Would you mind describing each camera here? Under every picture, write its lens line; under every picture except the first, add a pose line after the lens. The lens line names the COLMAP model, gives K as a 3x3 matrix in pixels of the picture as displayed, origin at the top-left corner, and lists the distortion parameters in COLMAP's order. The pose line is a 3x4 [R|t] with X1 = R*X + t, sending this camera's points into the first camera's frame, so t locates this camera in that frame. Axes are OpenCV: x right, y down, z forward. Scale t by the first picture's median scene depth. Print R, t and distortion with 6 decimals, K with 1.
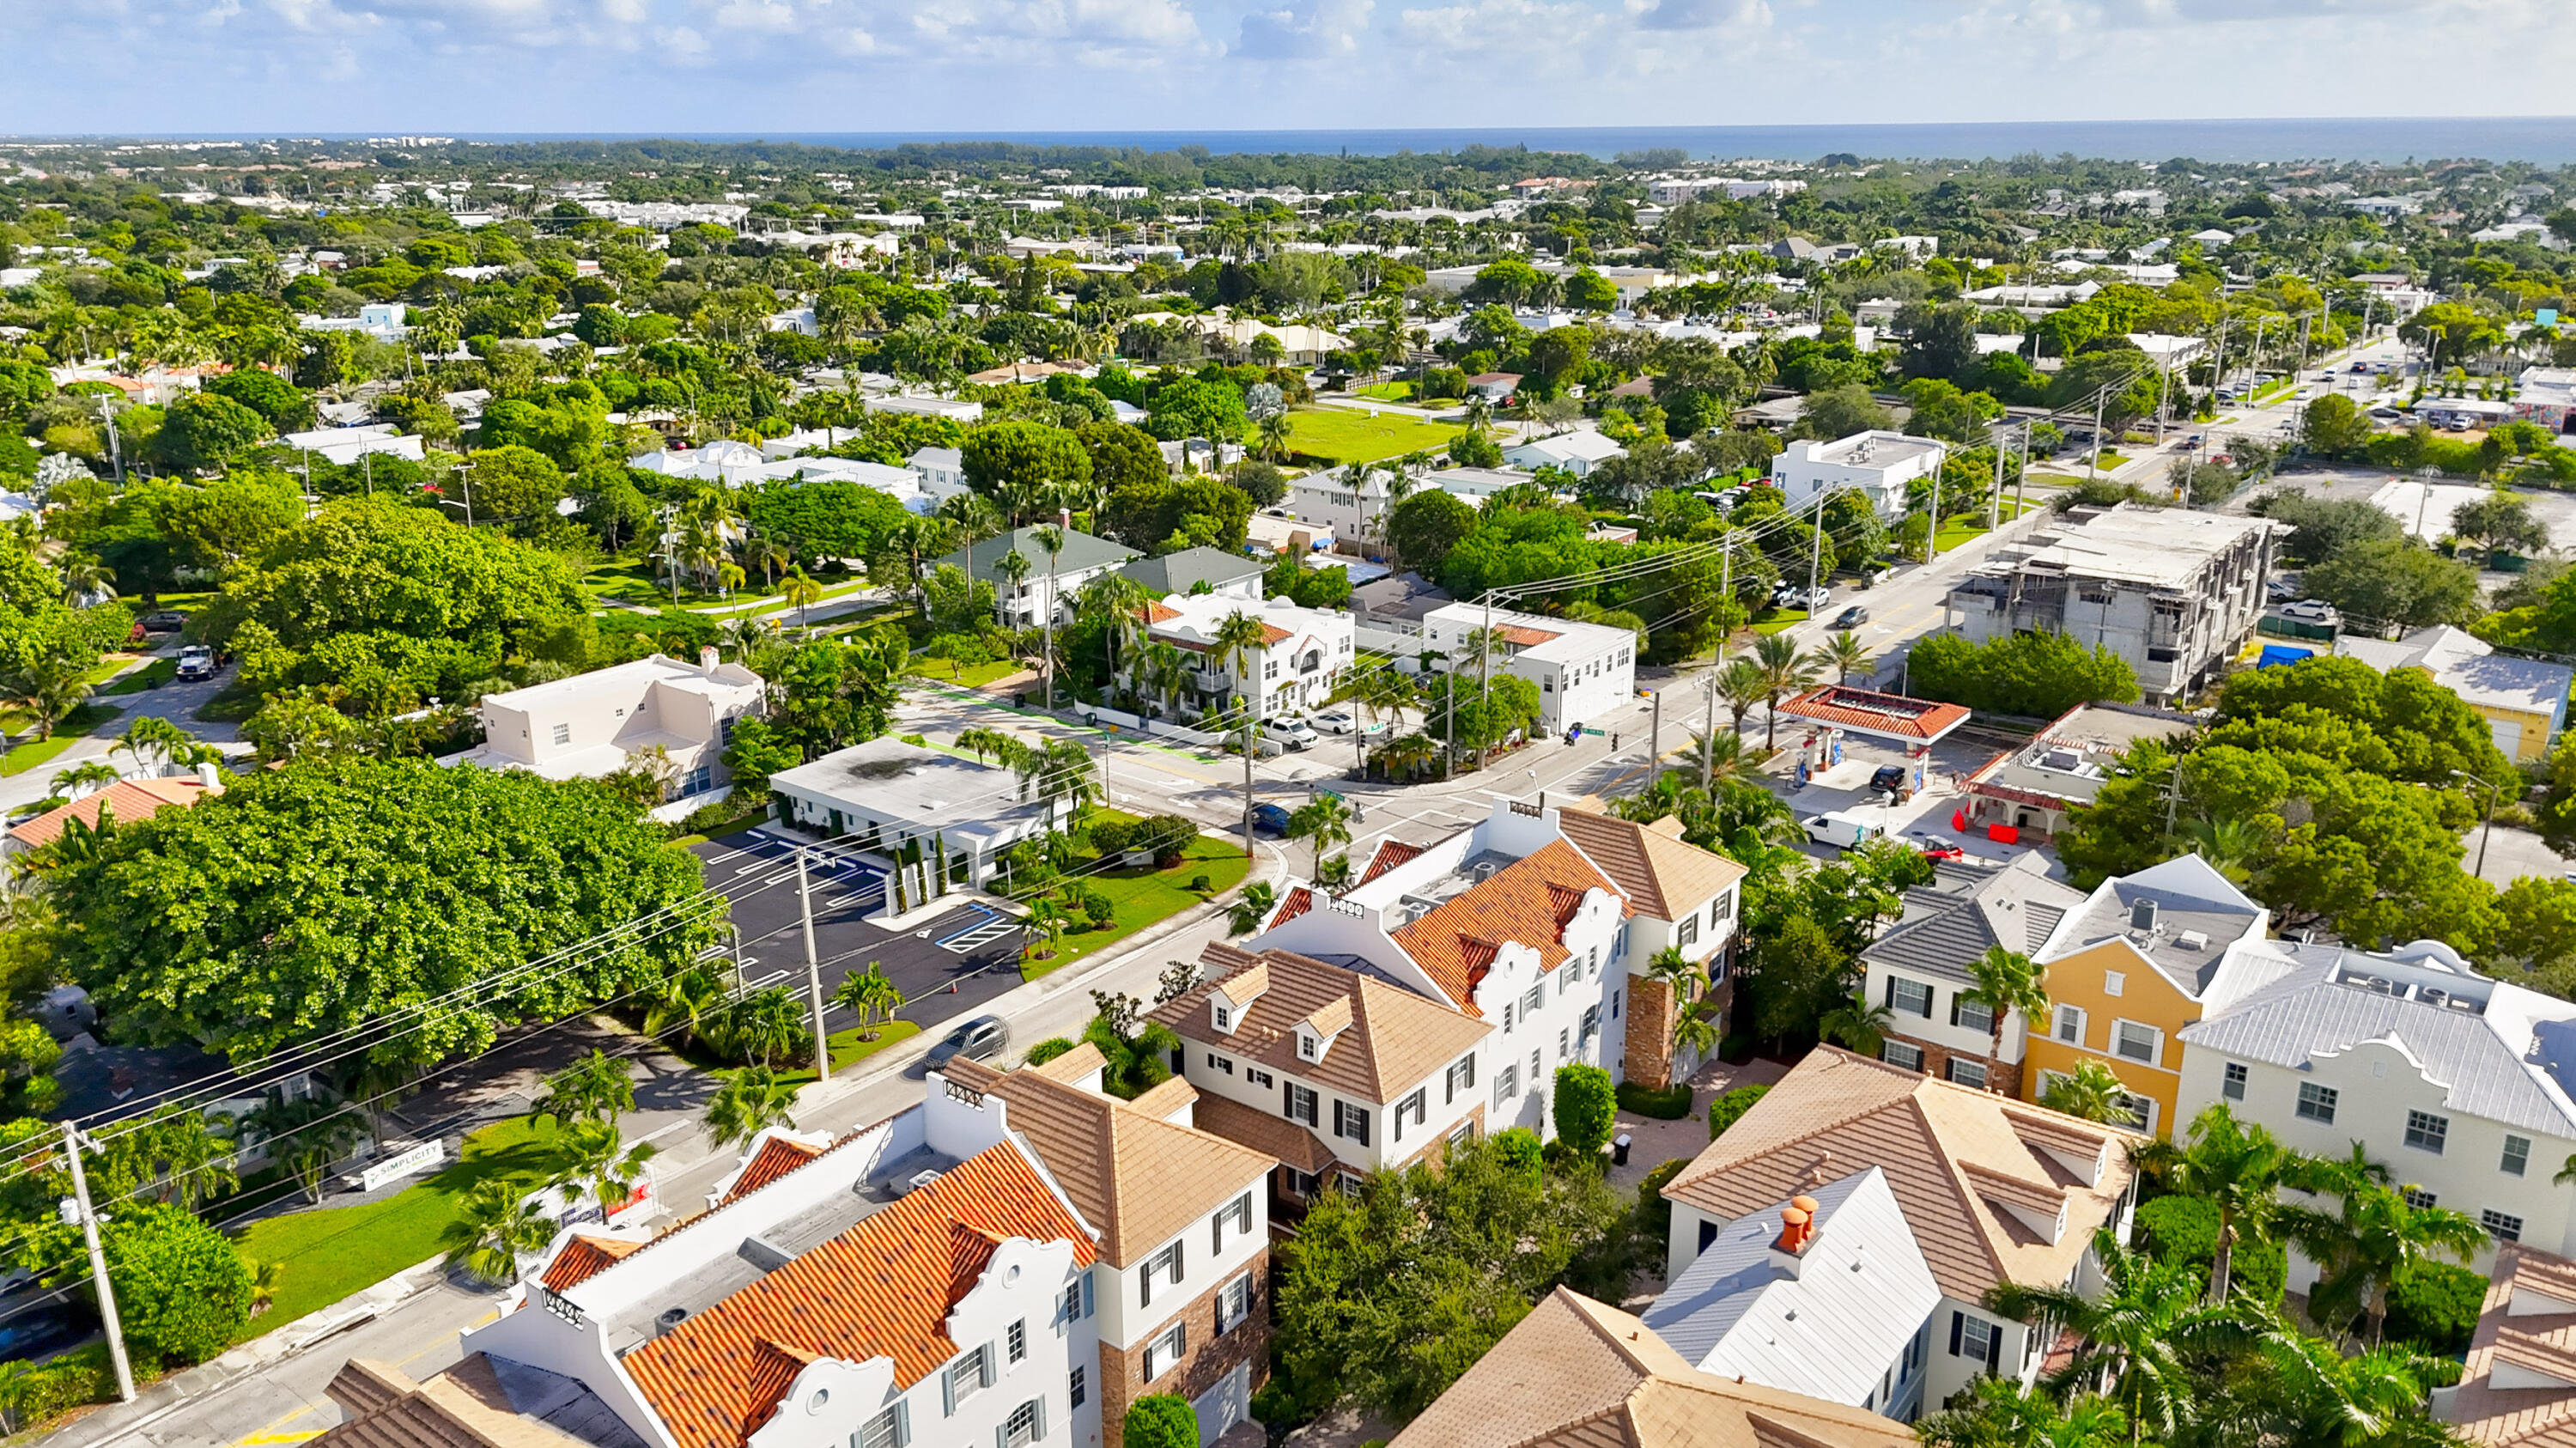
lens RADIAL K [[1859.7, 0, 1289.5], [0, 1859.7, 760.7], [0, 0, 1]] dist [0.064084, -0.074082]
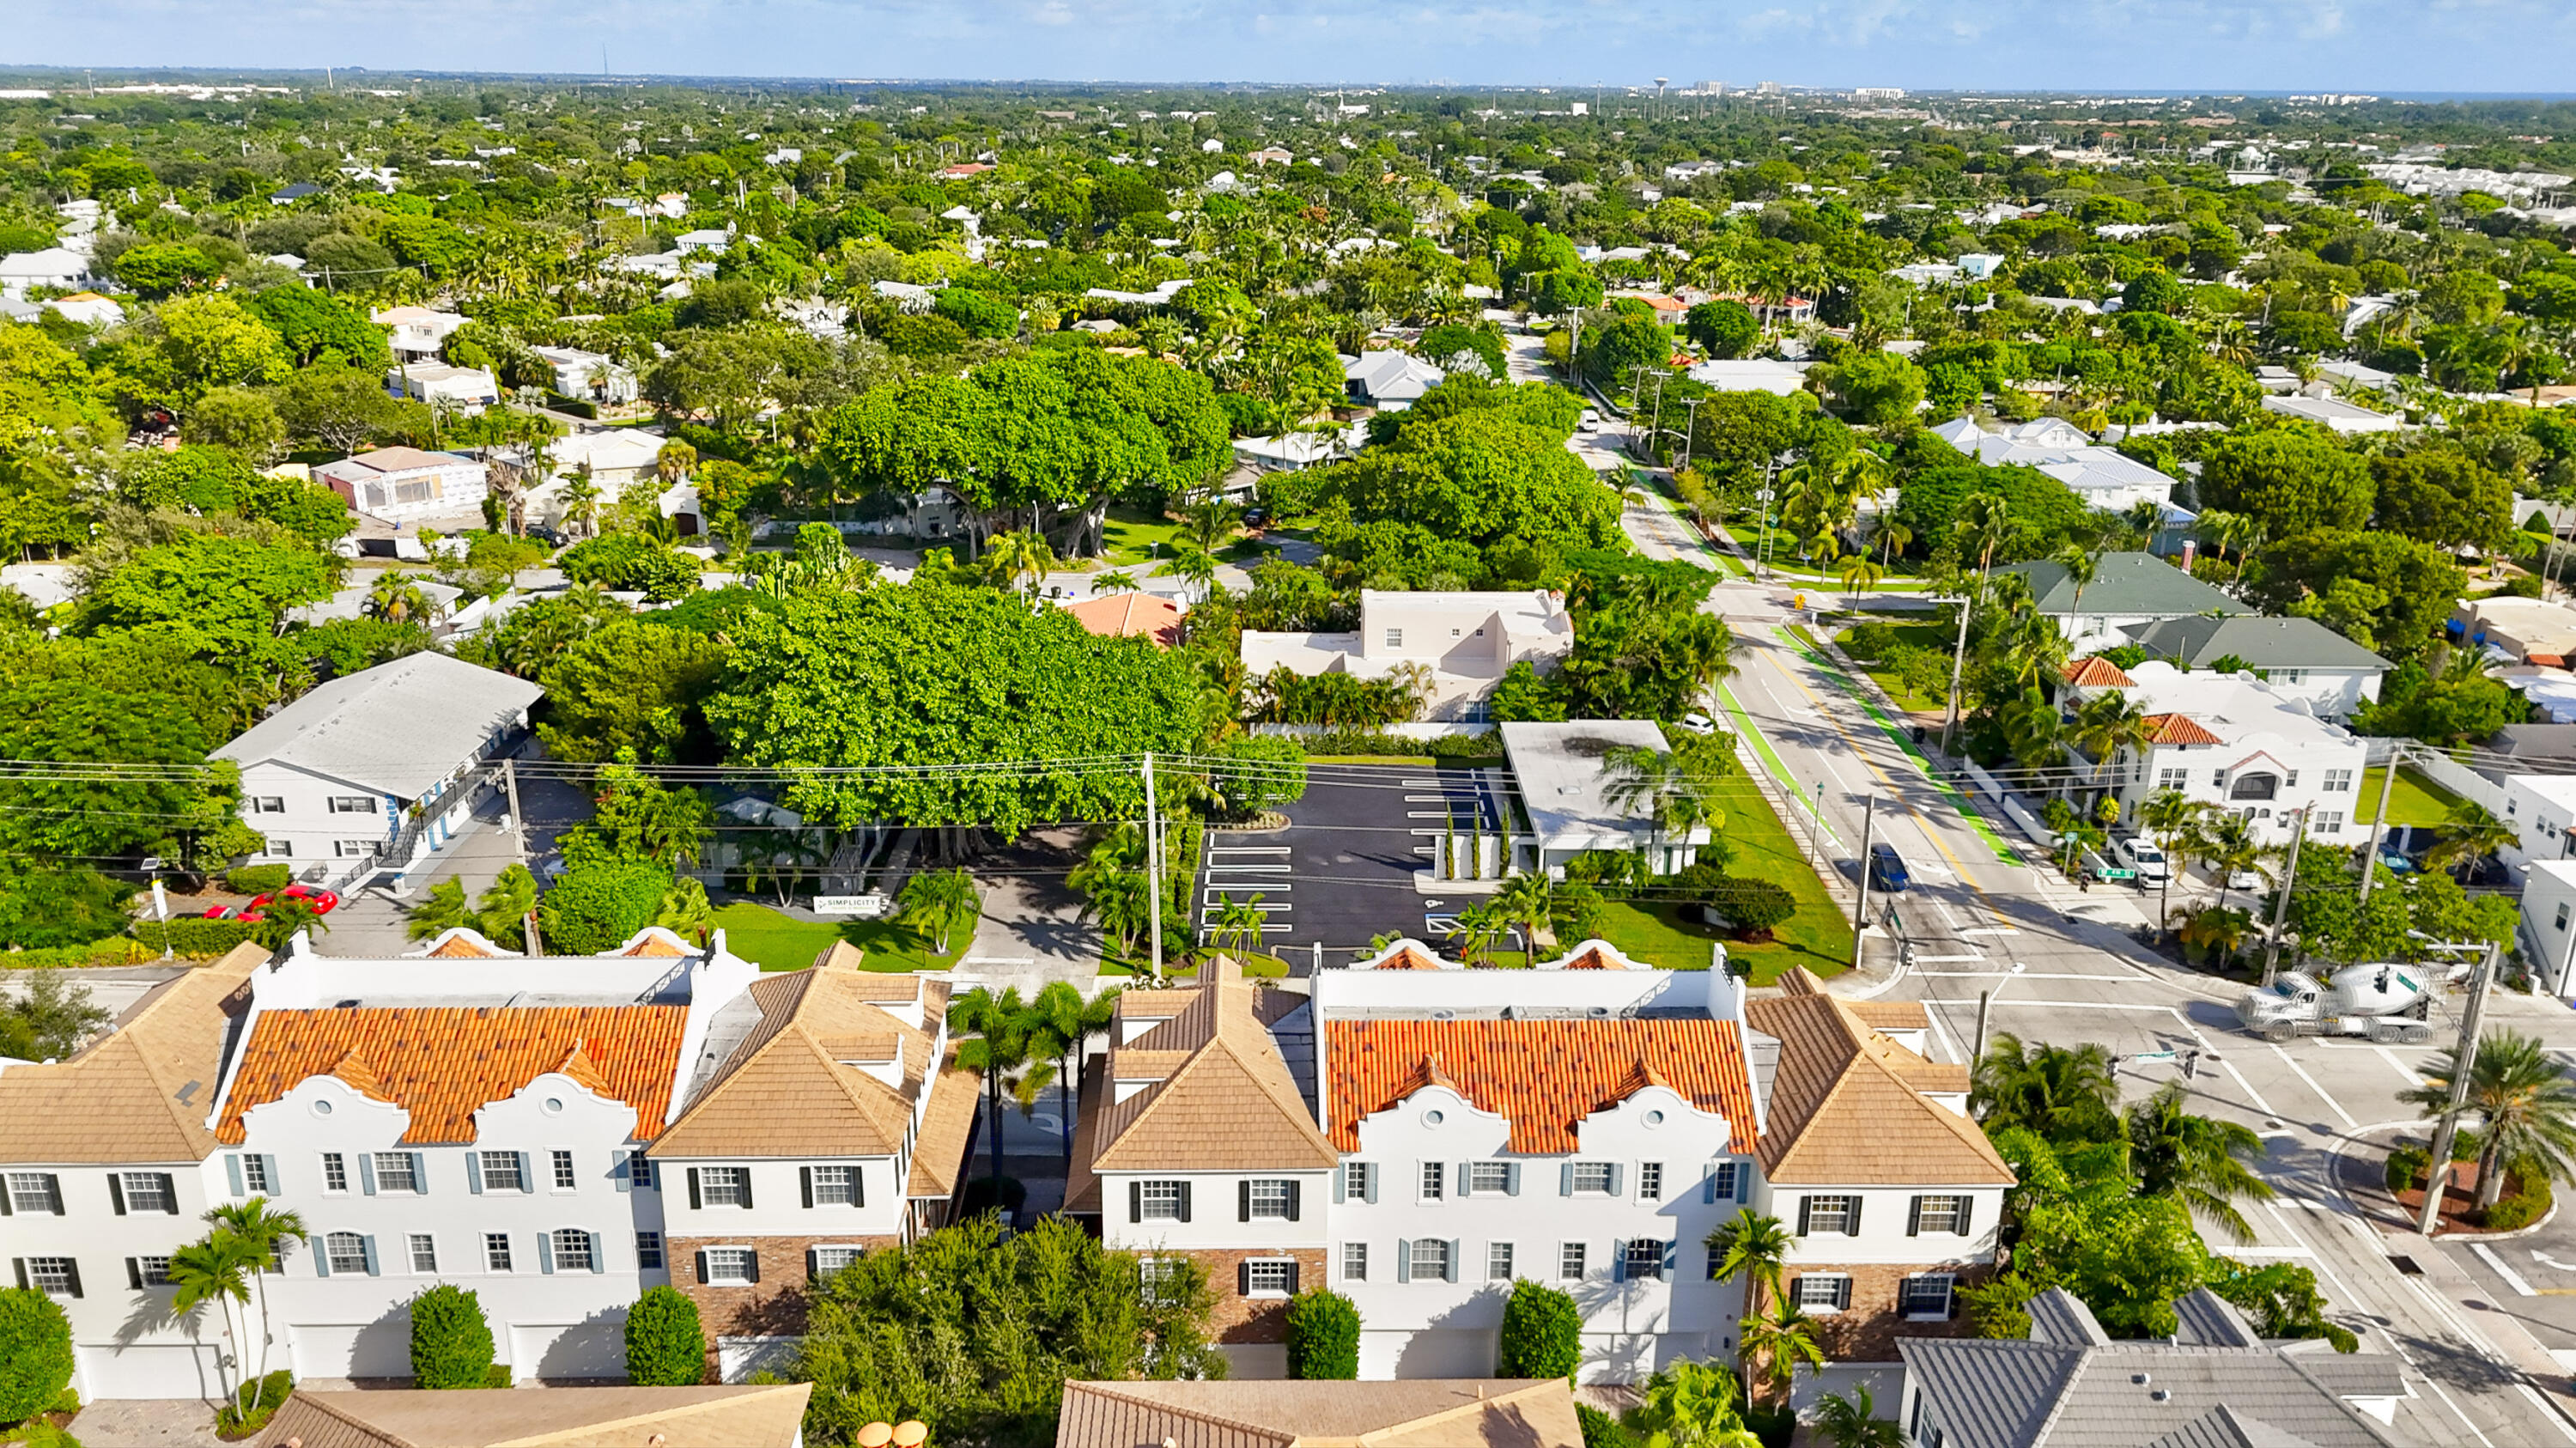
lens RADIAL K [[1873.7, 0, 1288.0], [0, 1873.7, 724.0], [0, 0, 1]] dist [0.063131, -0.063070]
pose [[0.622840, 0.260547, -0.737689, 0.354025], [-0.260294, 0.958210, 0.118665, -0.072790], [0.737779, 0.118107, 0.664630, 0.226723]]
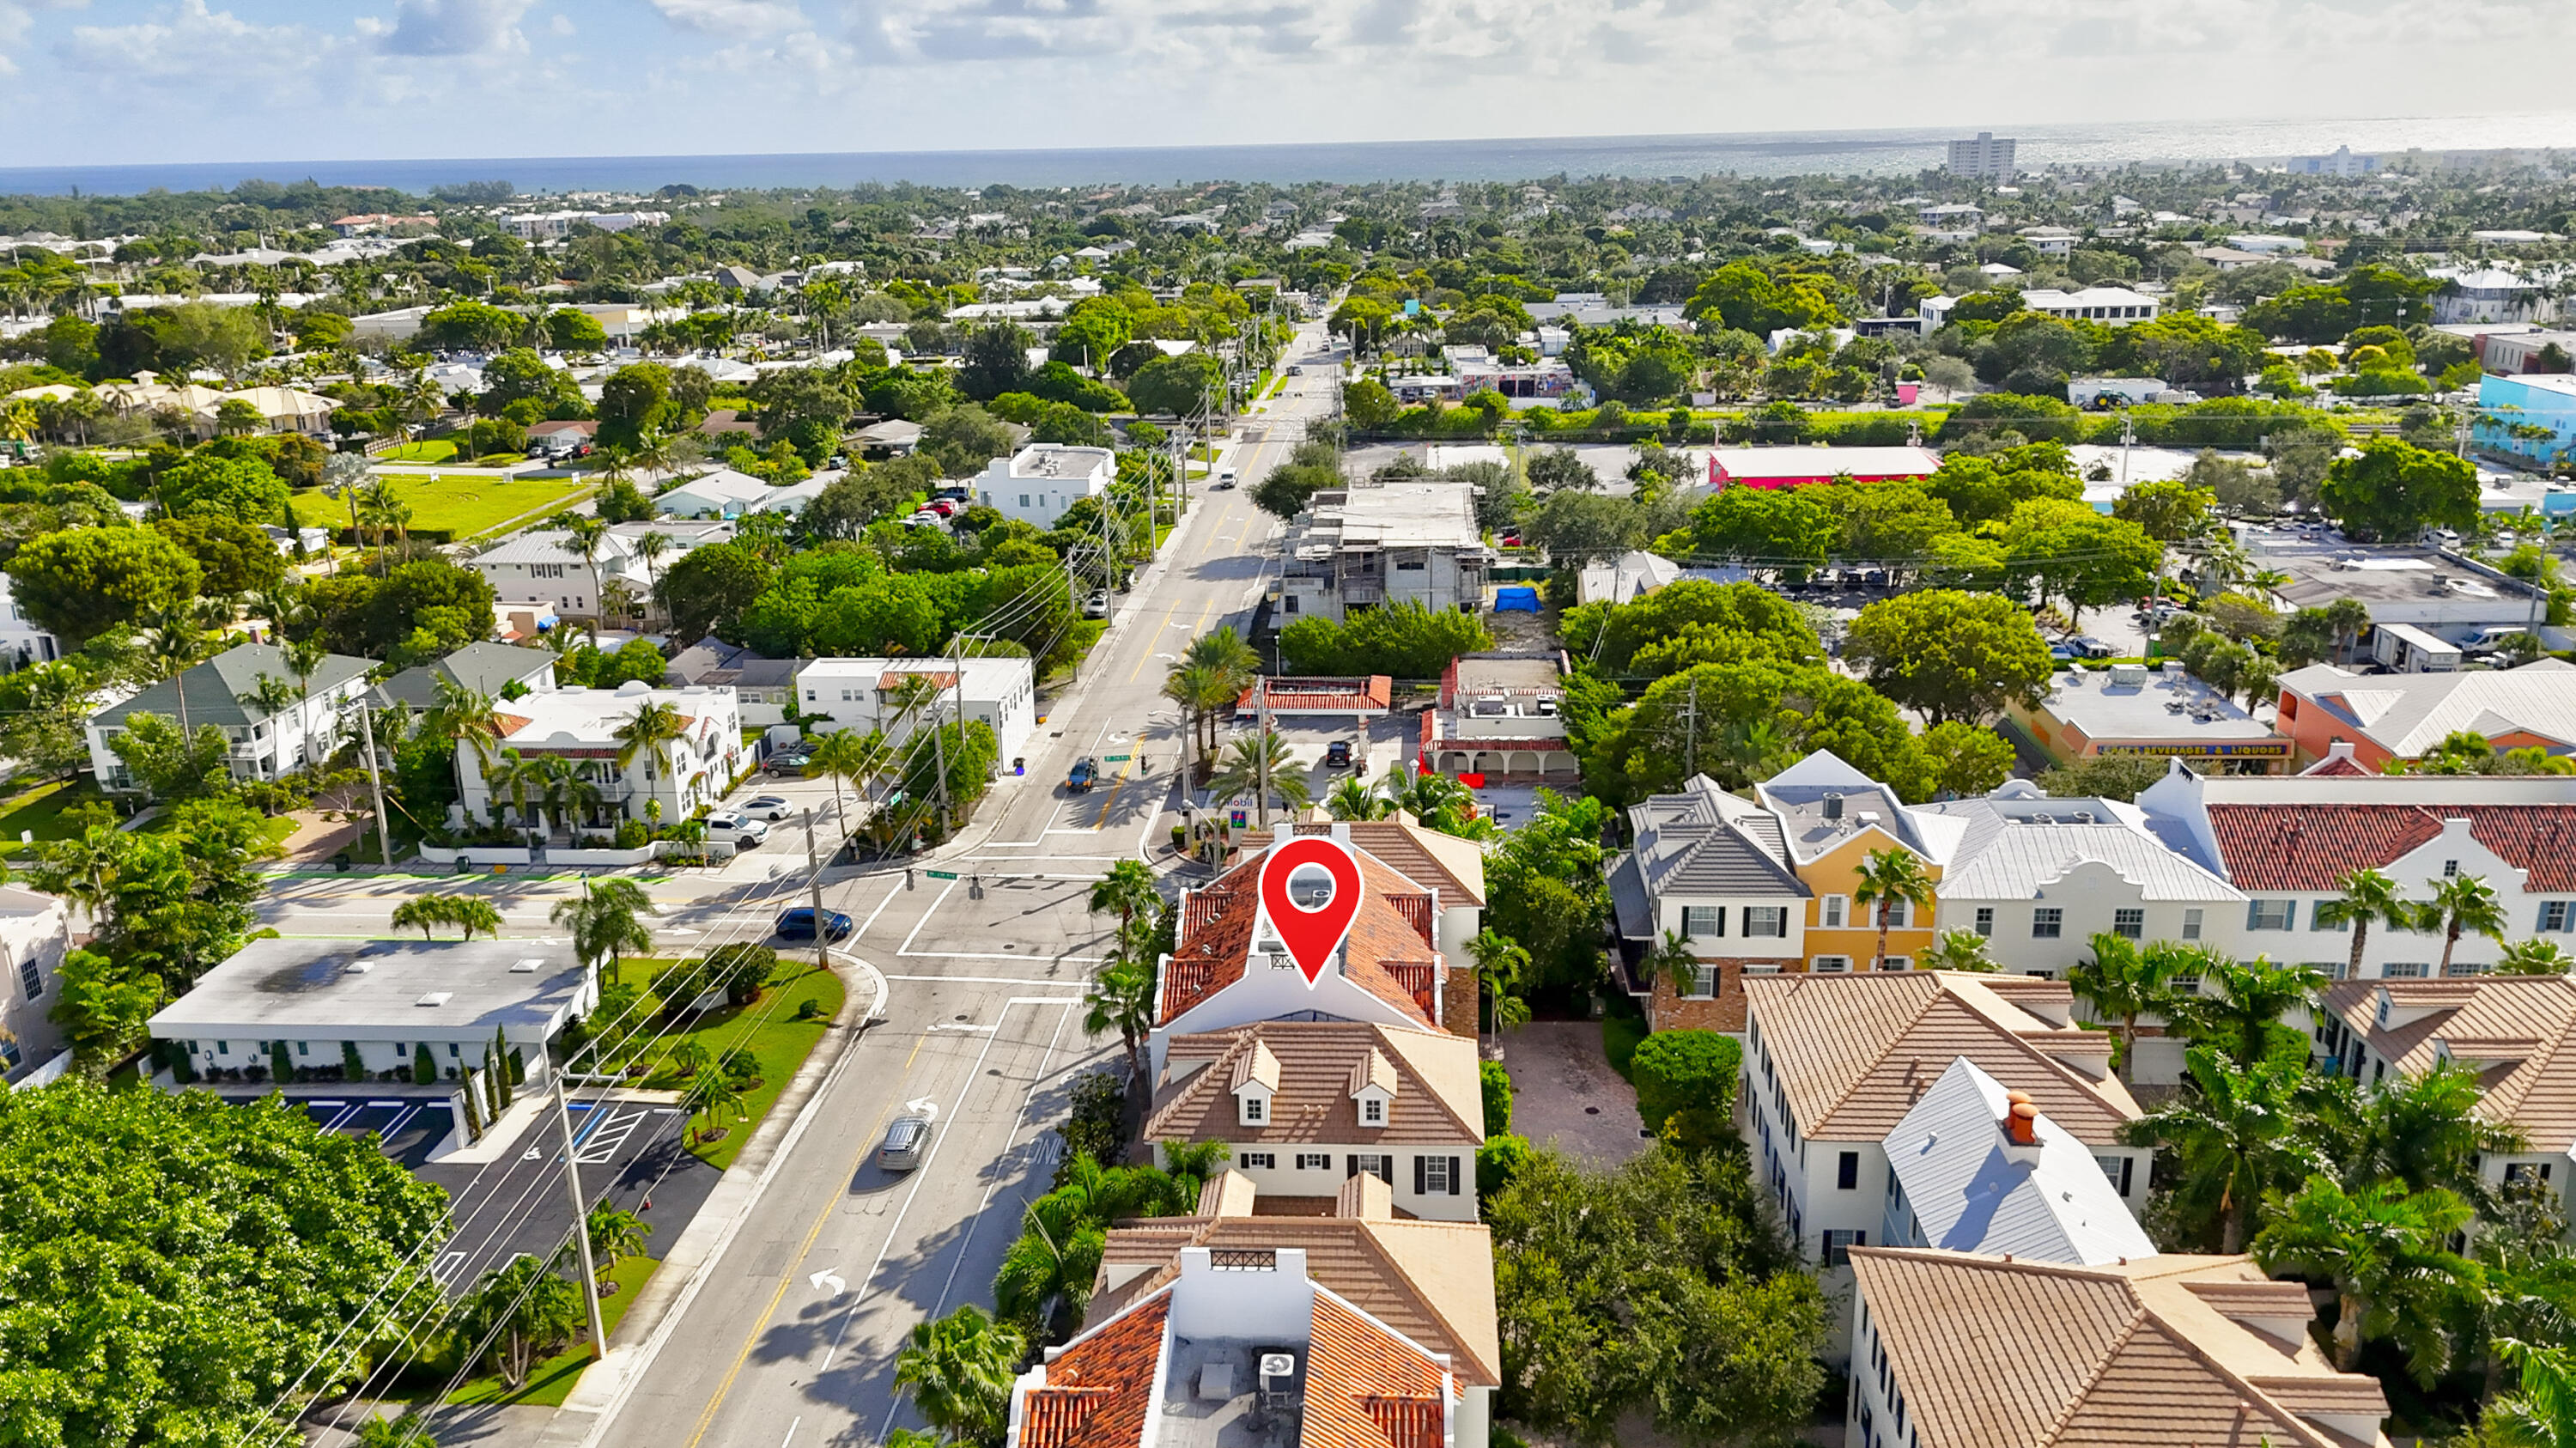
lens RADIAL K [[1873.7, 0, 1288.0], [0, 1873.7, 724.0], [0, 0, 1]] dist [0.063131, -0.063070]
pose [[0.832935, -0.172761, 0.525712, -0.250073], [0.191087, 0.981375, 0.019745, -0.032264], [-0.519332, 0.084010, 0.850433, 0.106872]]
